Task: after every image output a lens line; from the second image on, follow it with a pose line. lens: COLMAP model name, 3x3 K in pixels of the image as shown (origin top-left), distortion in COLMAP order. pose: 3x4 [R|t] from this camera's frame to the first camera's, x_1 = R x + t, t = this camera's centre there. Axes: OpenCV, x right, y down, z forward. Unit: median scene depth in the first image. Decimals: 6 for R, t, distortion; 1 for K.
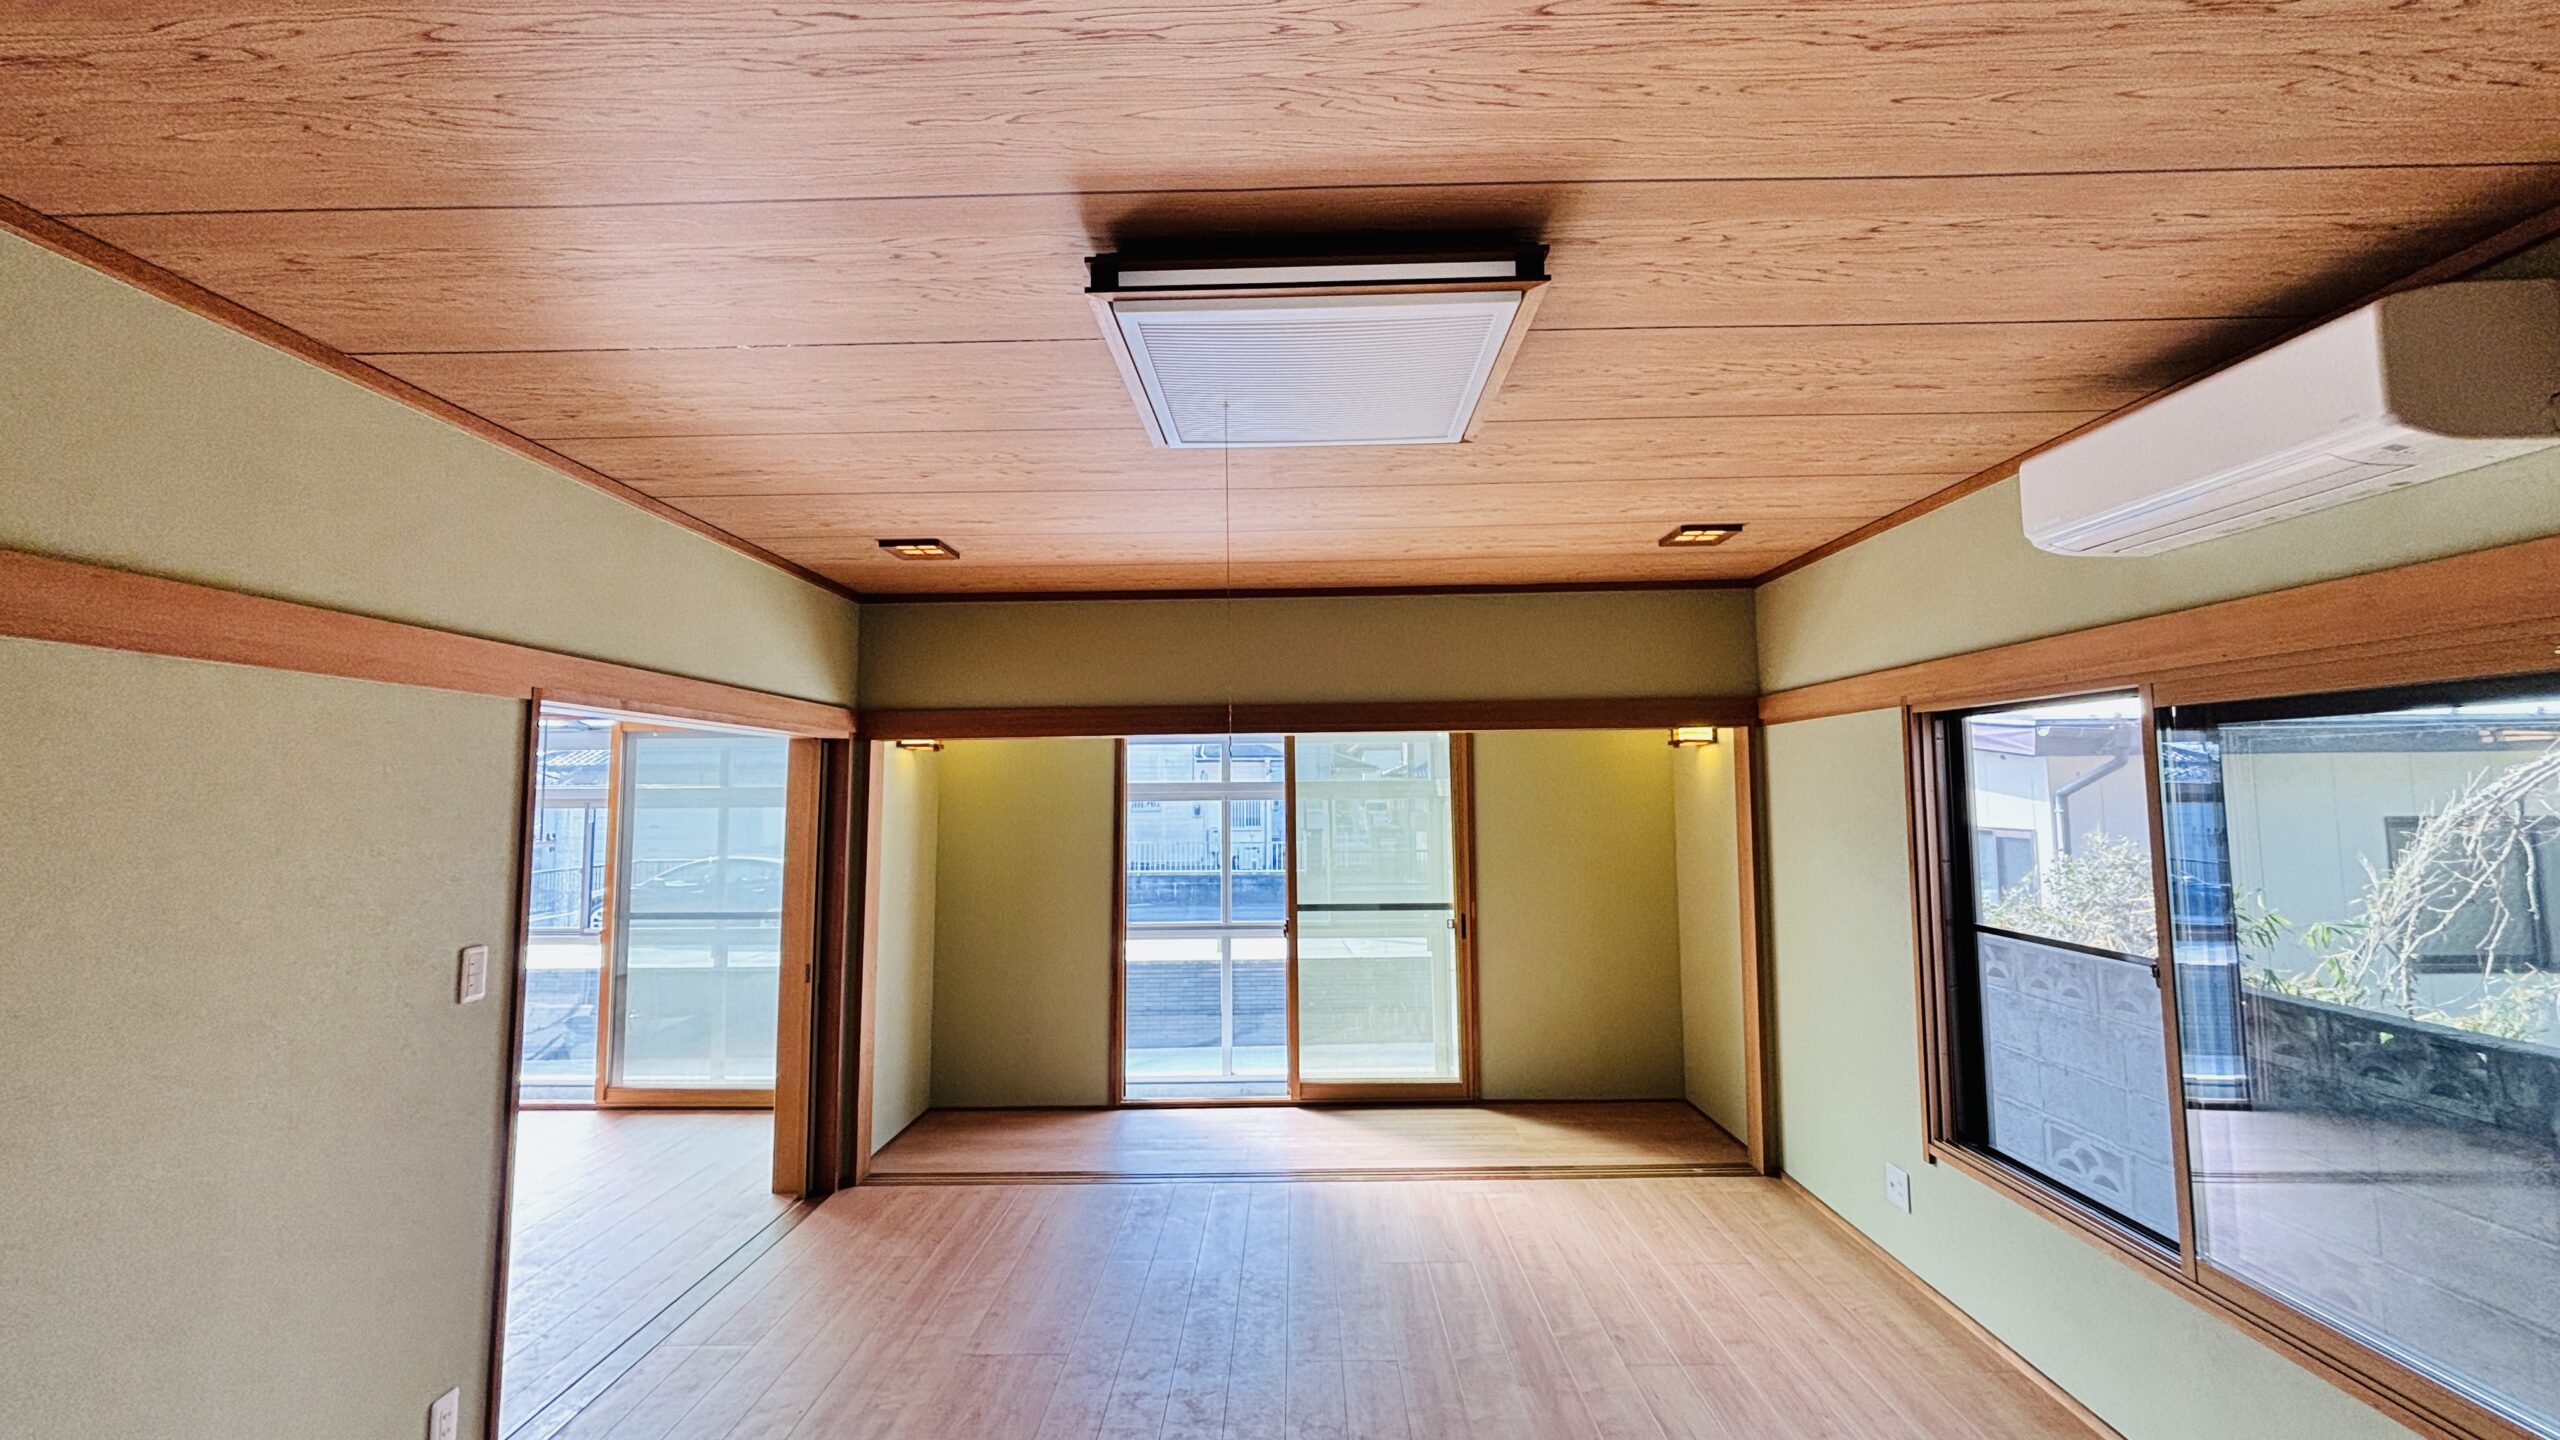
lens RADIAL K [[1030.1, 0, 1280.4], [0, 1030.1, 709.9], [0, 0, 1]] dist [-0.001104, -0.000634]
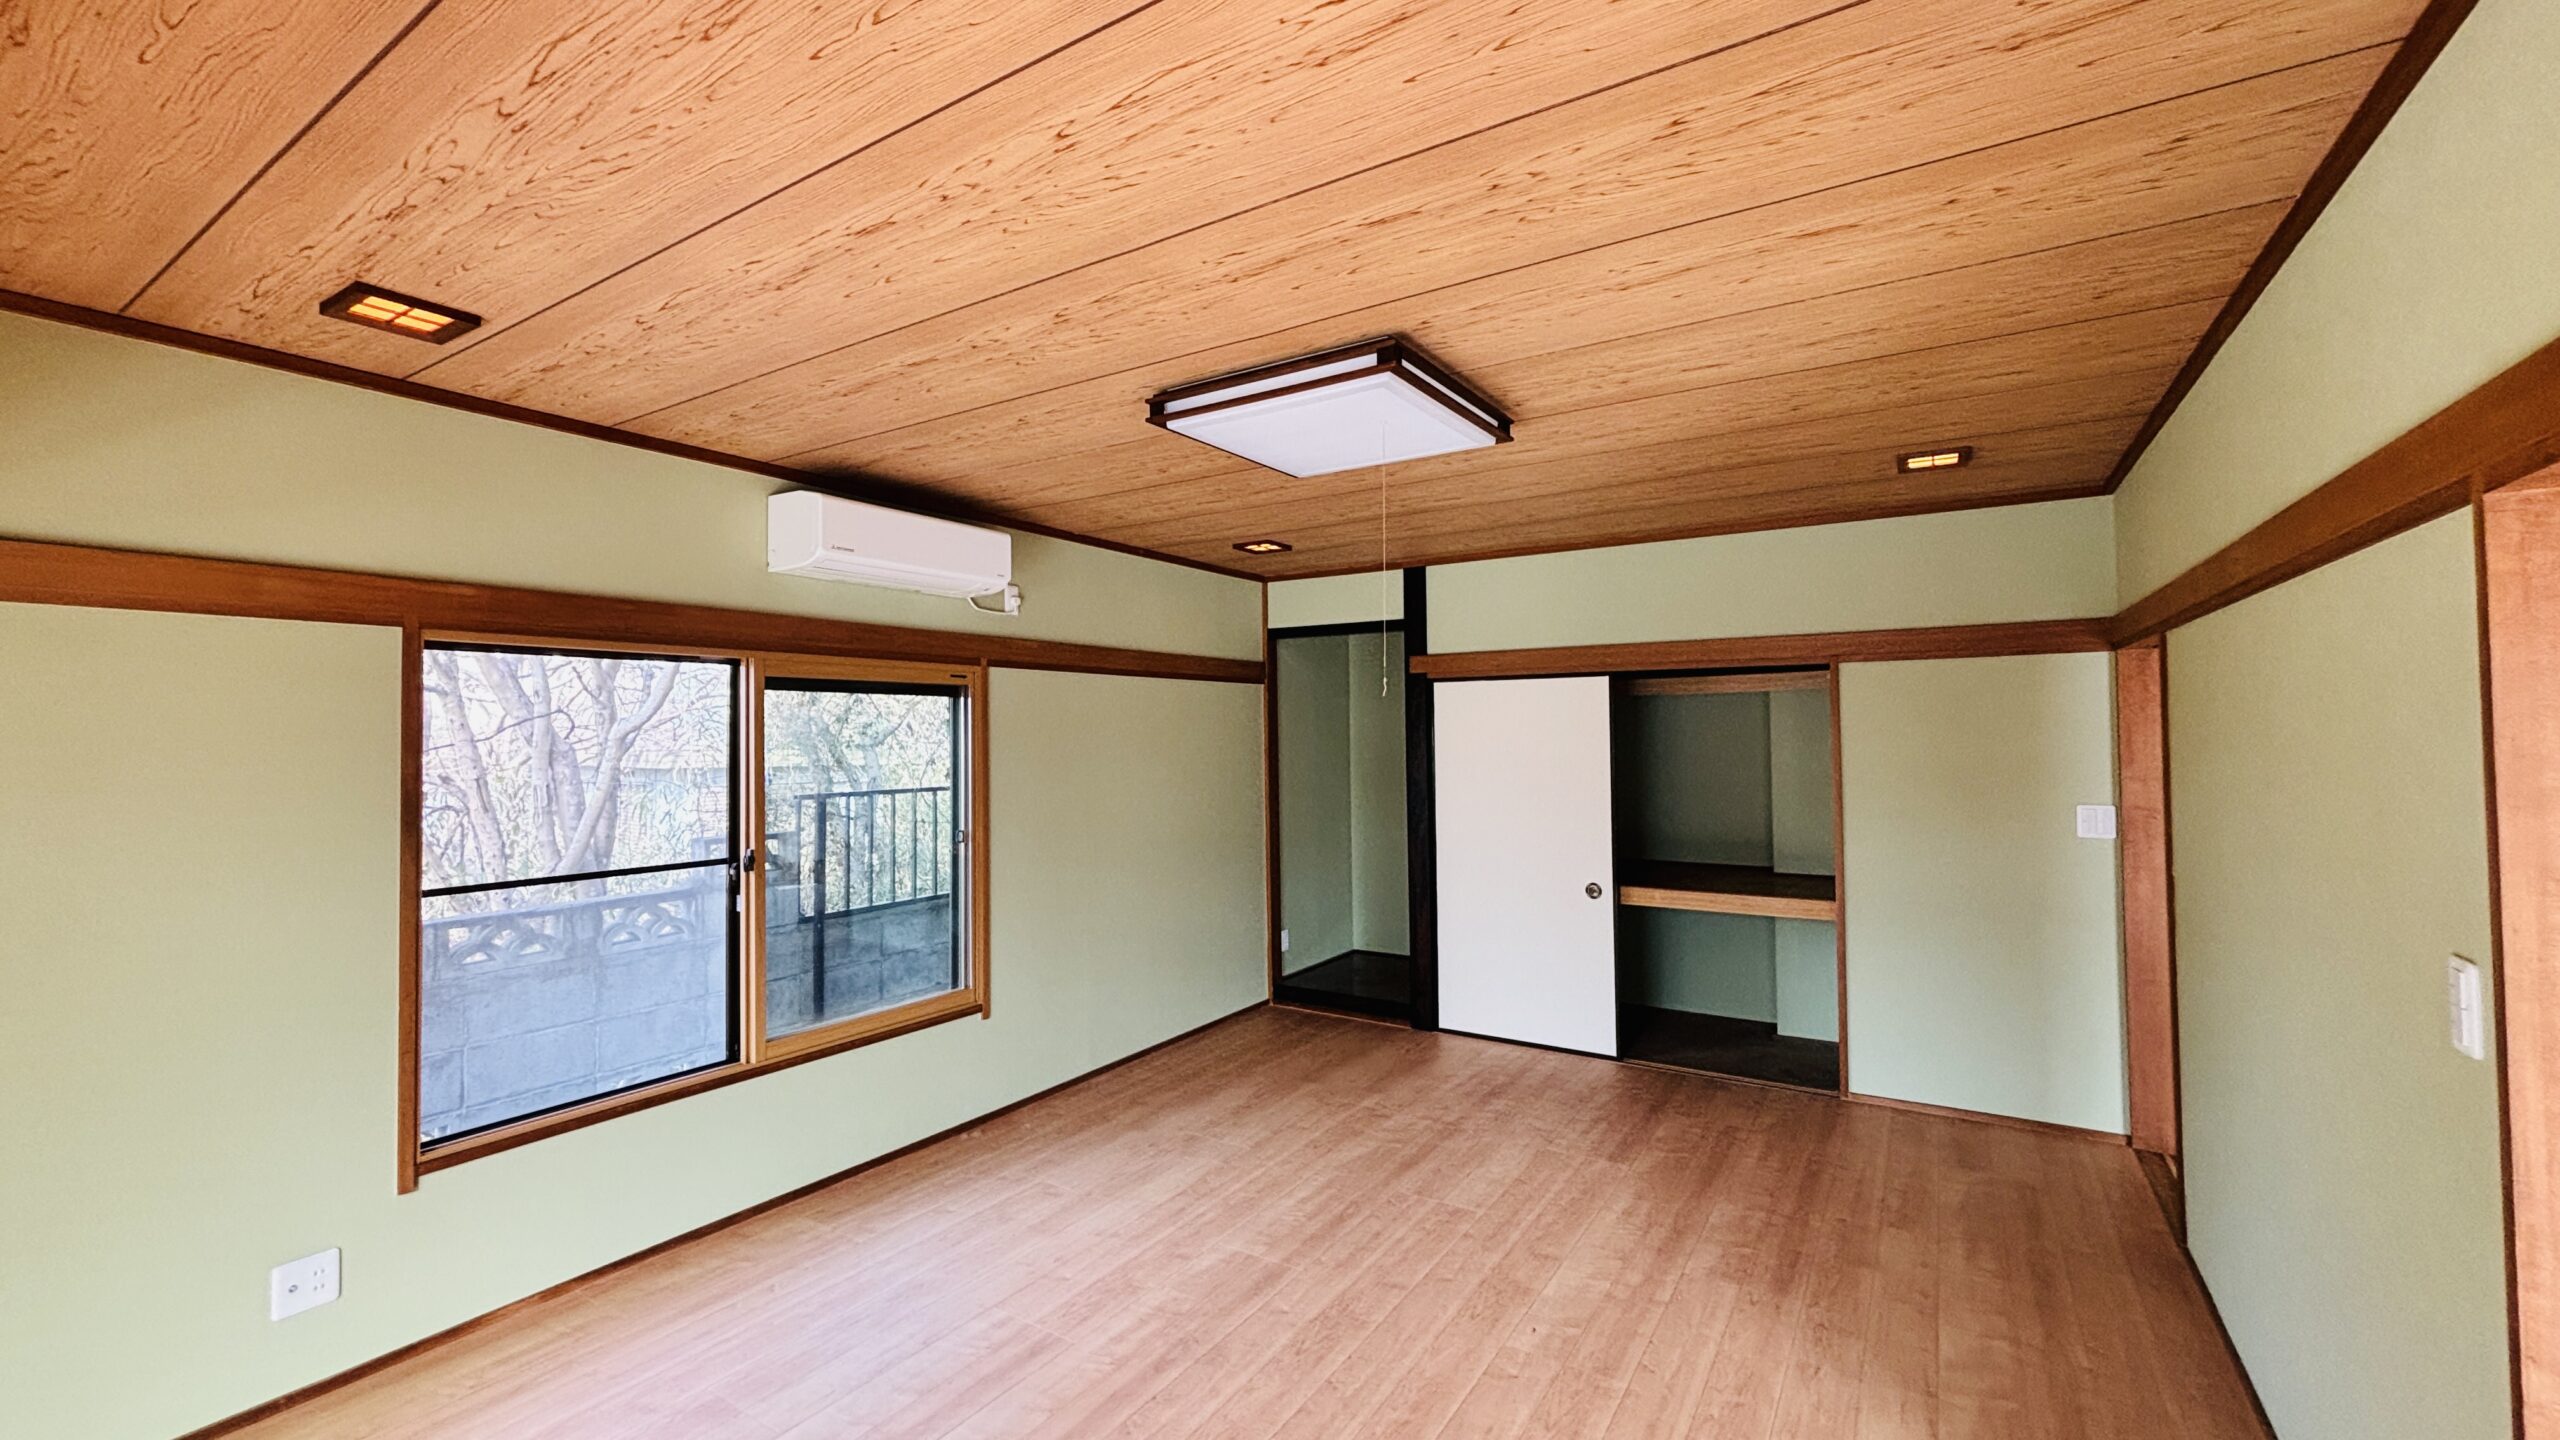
lens RADIAL K [[1030.1, 0, 1280.4], [0, 1030.1, 709.9], [0, 0, 1]] dist [-0.001104, -0.000634]
pose [[-0.847677, 0.027996, 0.529773, -0.451503], [-0.026723, 0.995086, -0.095345, 0.139789], [-0.529839, -0.094979, -0.842763, 1.553494]]
